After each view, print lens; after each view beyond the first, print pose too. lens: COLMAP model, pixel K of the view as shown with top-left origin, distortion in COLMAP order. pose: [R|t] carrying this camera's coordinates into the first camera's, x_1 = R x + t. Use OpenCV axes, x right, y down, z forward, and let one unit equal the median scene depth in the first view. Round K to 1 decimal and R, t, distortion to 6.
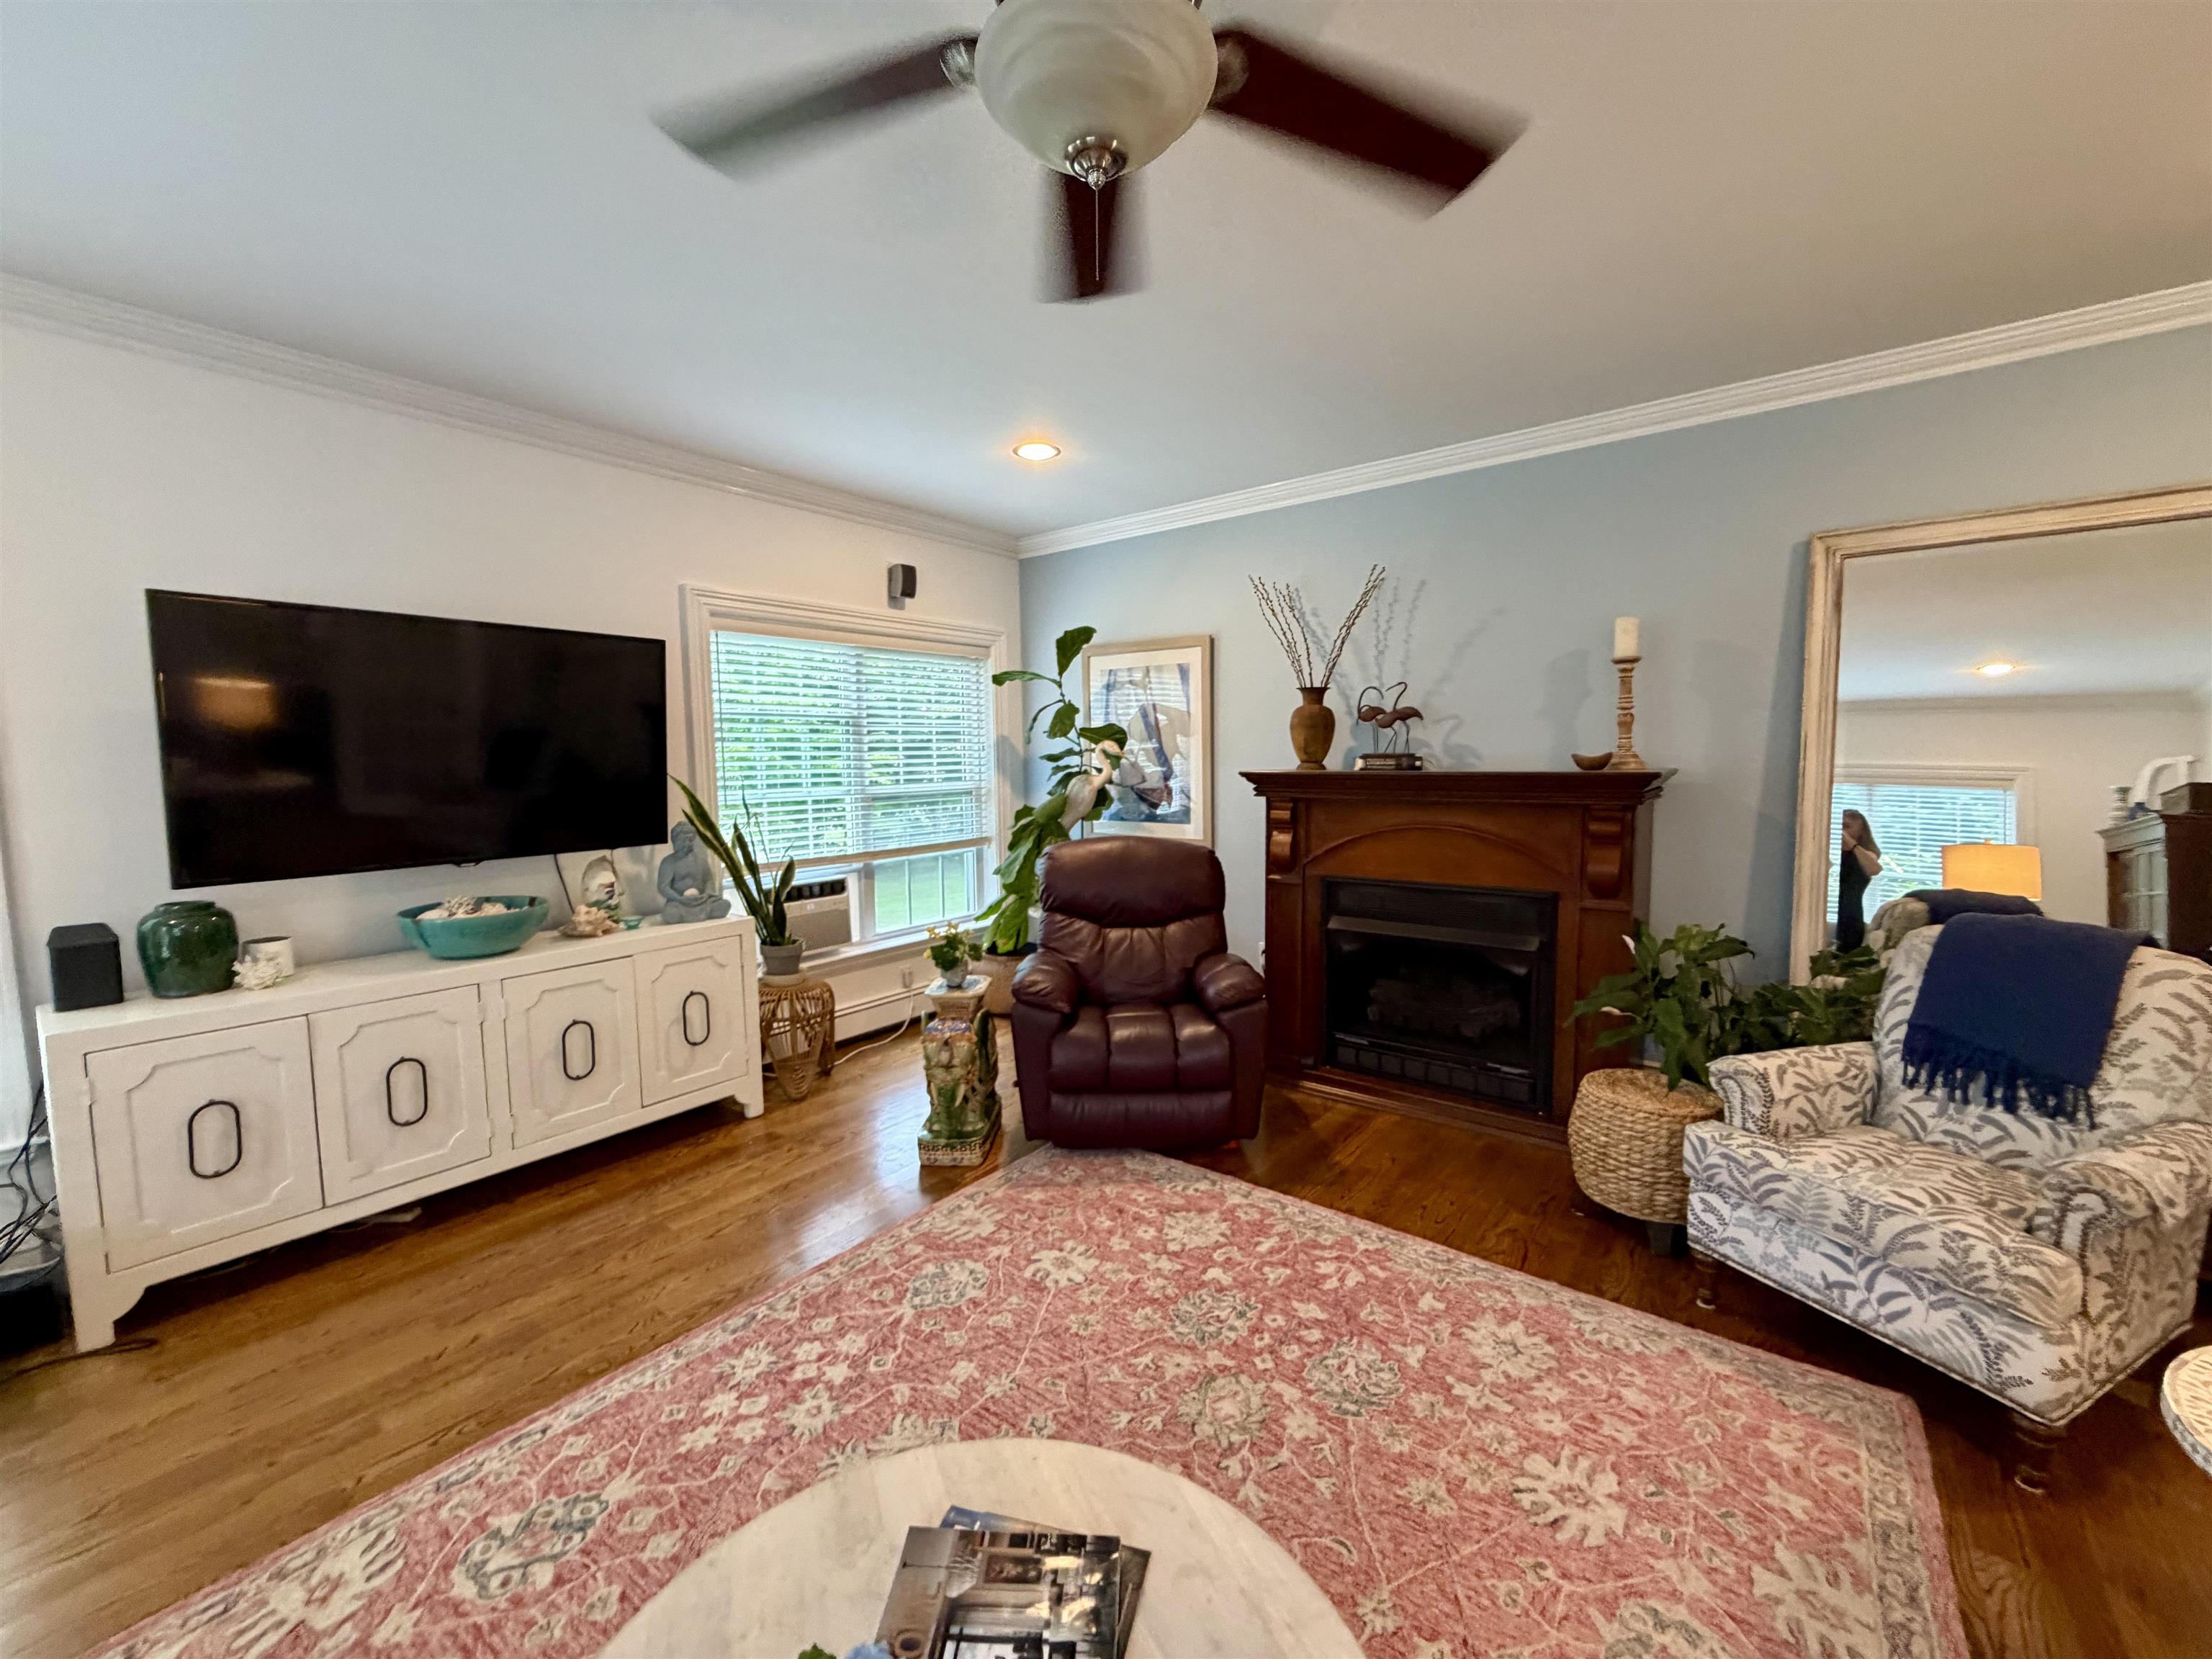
lens RADIAL K [[886.9, 0, 1102.0], [0, 886.9, 832.2], [0, 0, 1]] dist [-0.001088, 0.000198]
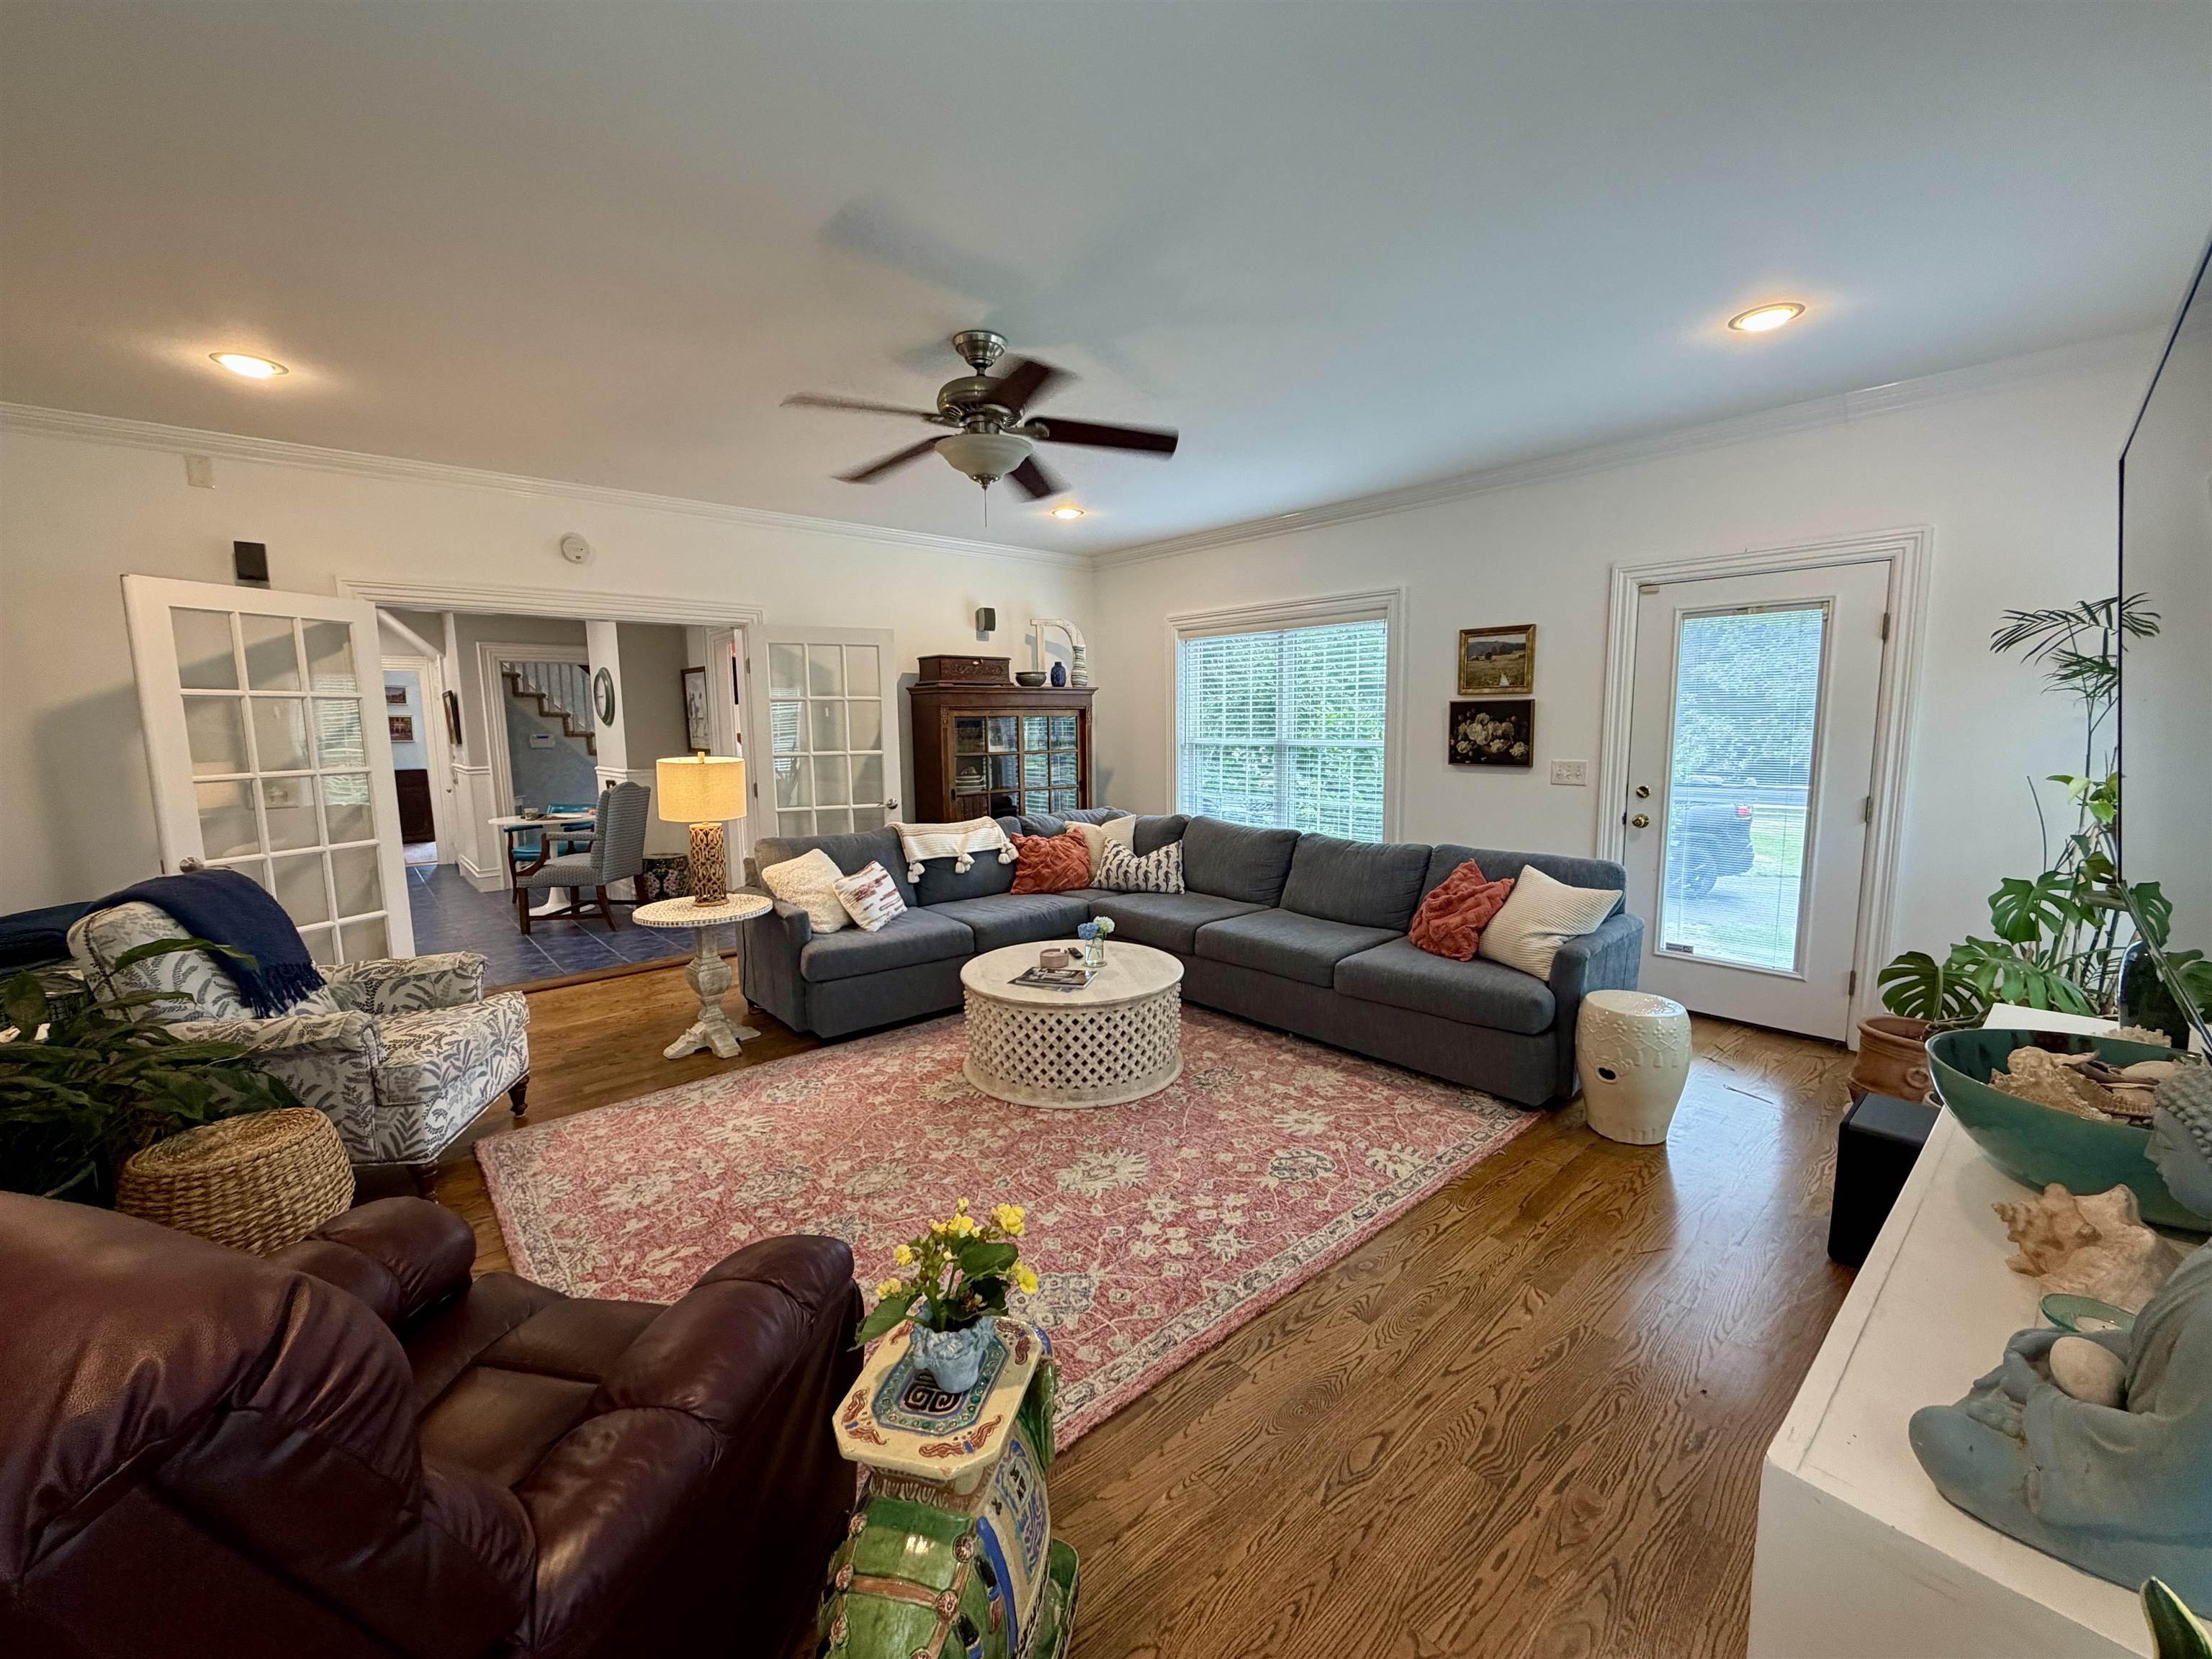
lens RADIAL K [[886.9, 0, 1104.3], [0, 886.9, 829.6], [0, 0, 1]] dist [-0.001088, 0.000198]
pose [[-0.981783, 0.000877, 0.190004, -0.329005], [0.041351, 0.977007, 0.209158, -0.127955], [-0.185452, 0.213205, -0.959245, 1.446020]]
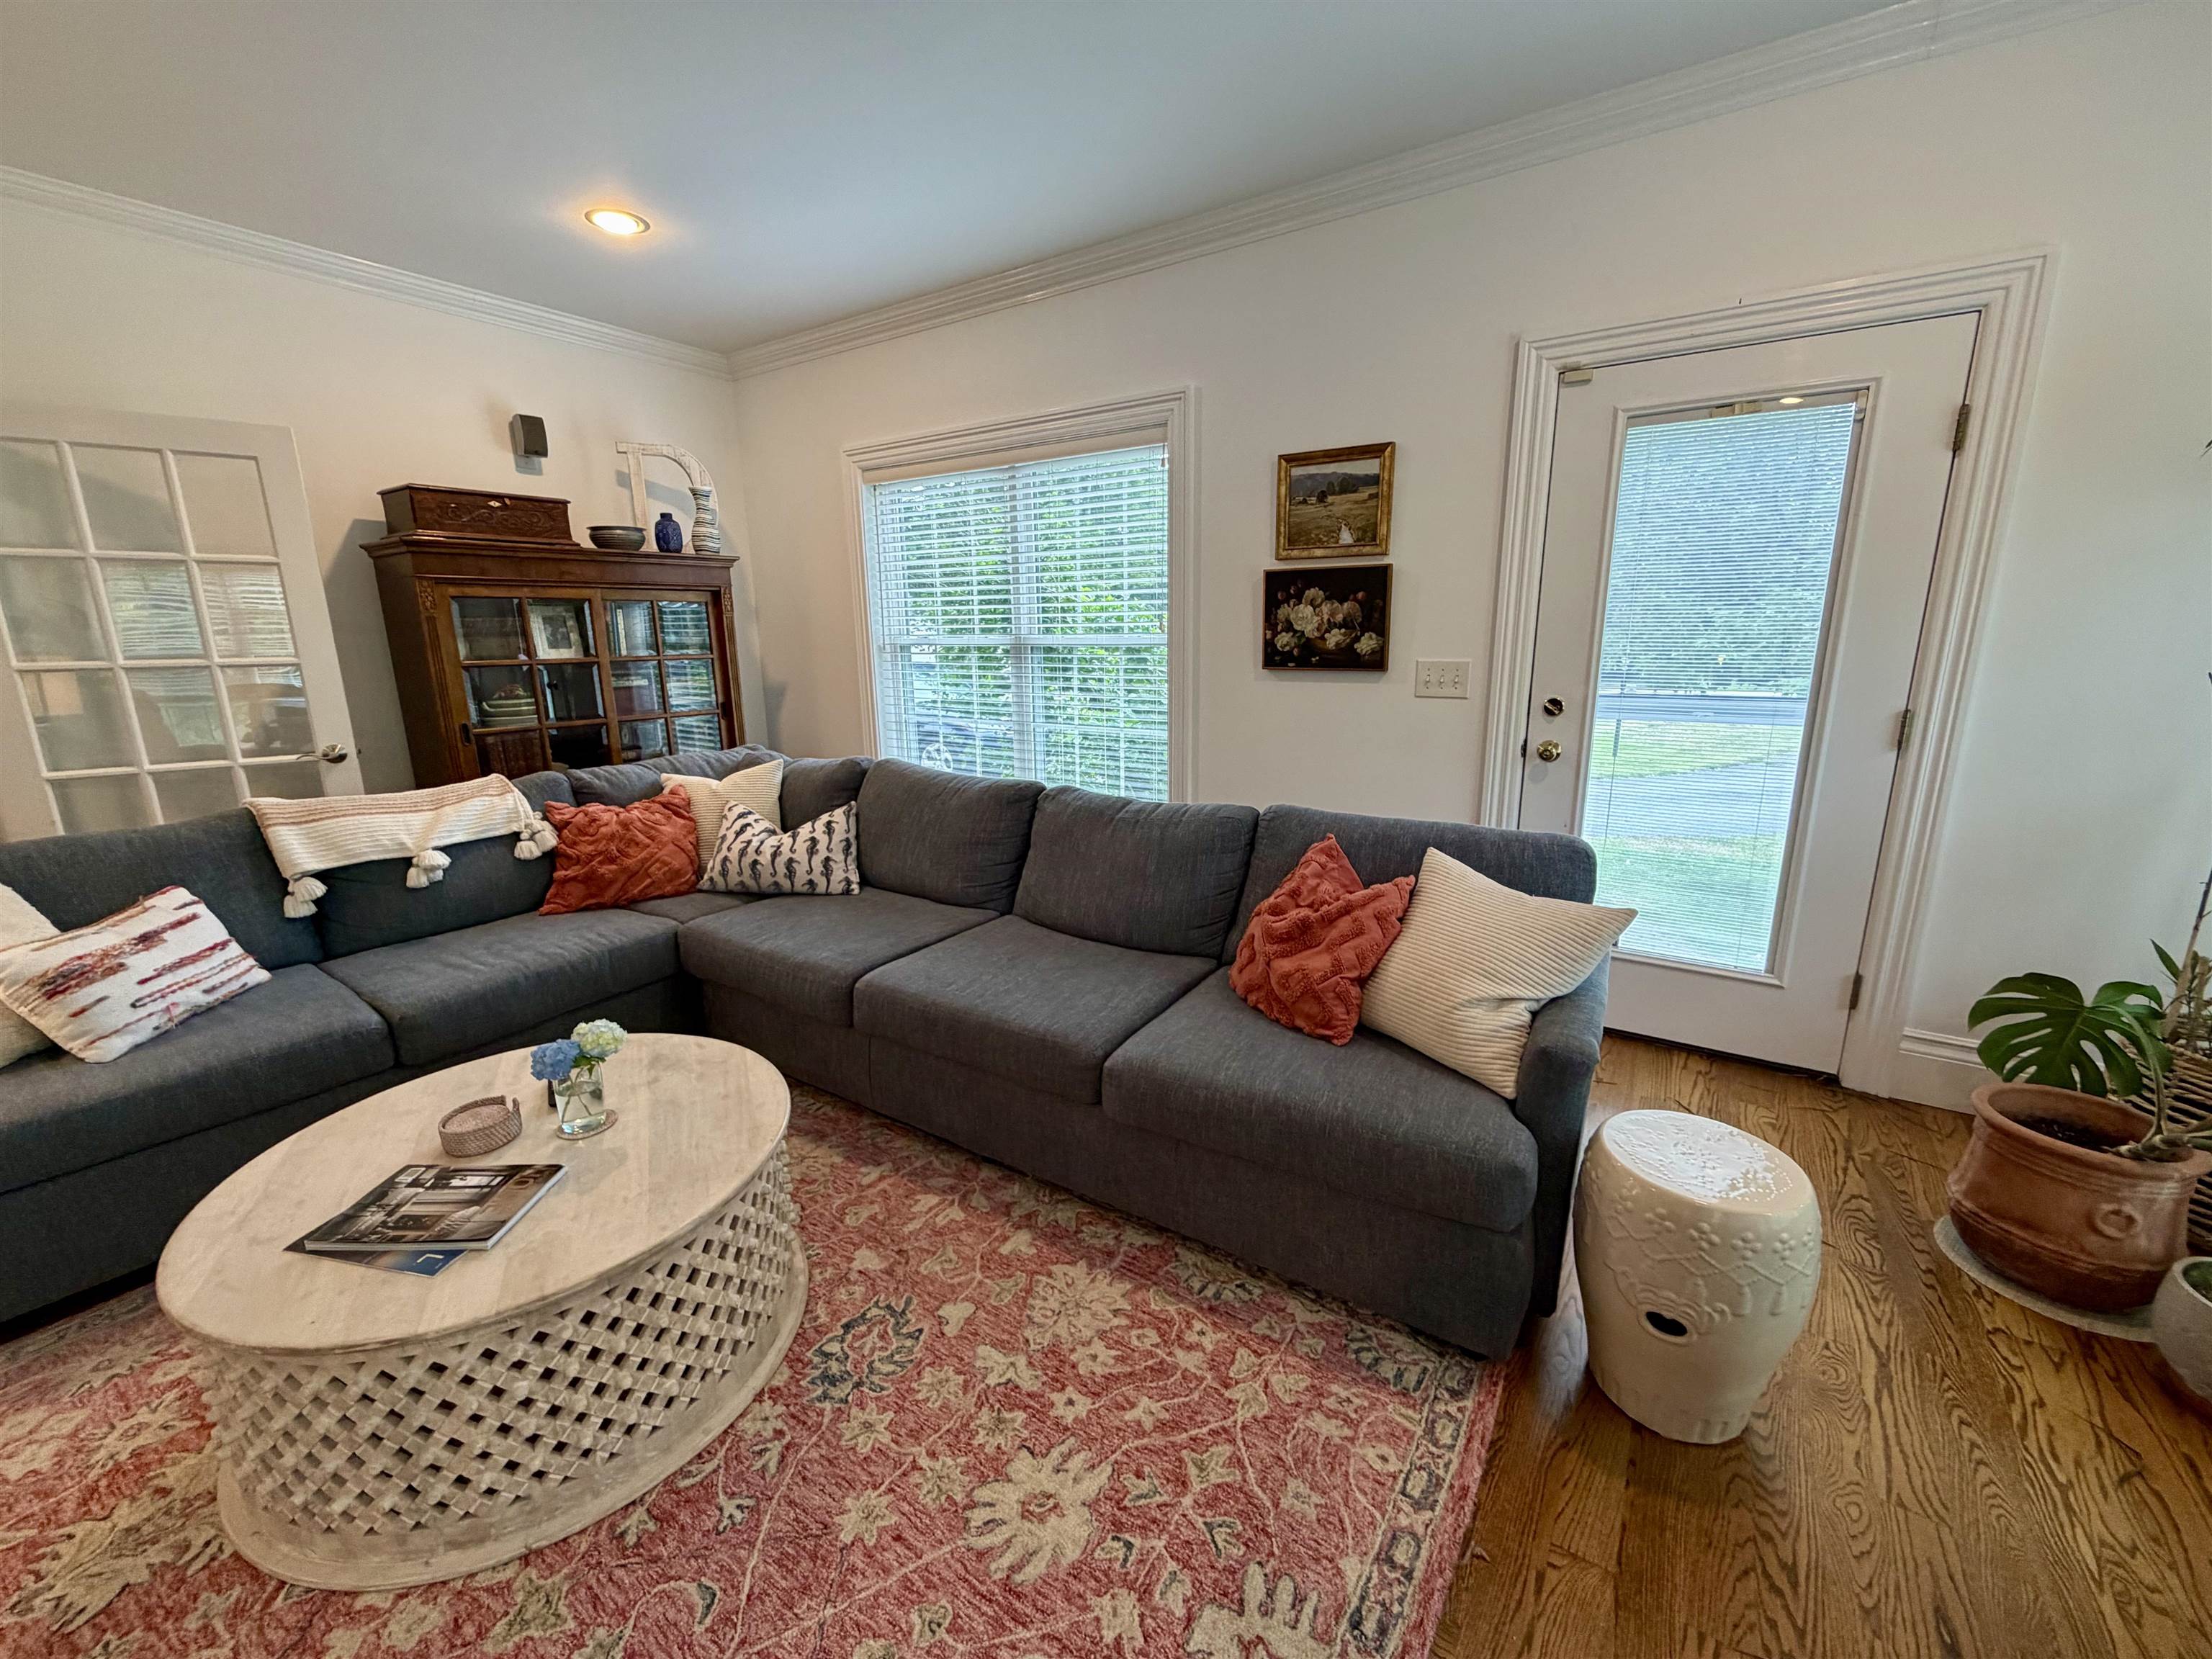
lens RADIAL K [[886.9, 0, 1103.7], [0, 886.9, 828.2], [0, 0, 1]] dist [-0.001088, 0.000198]
pose [[-0.997619, 0.039377, -0.056620, -0.382043], [0.019898, 0.950406, 0.310375, -0.027490], [0.066034, 0.308509, -0.948927, 0.777206]]
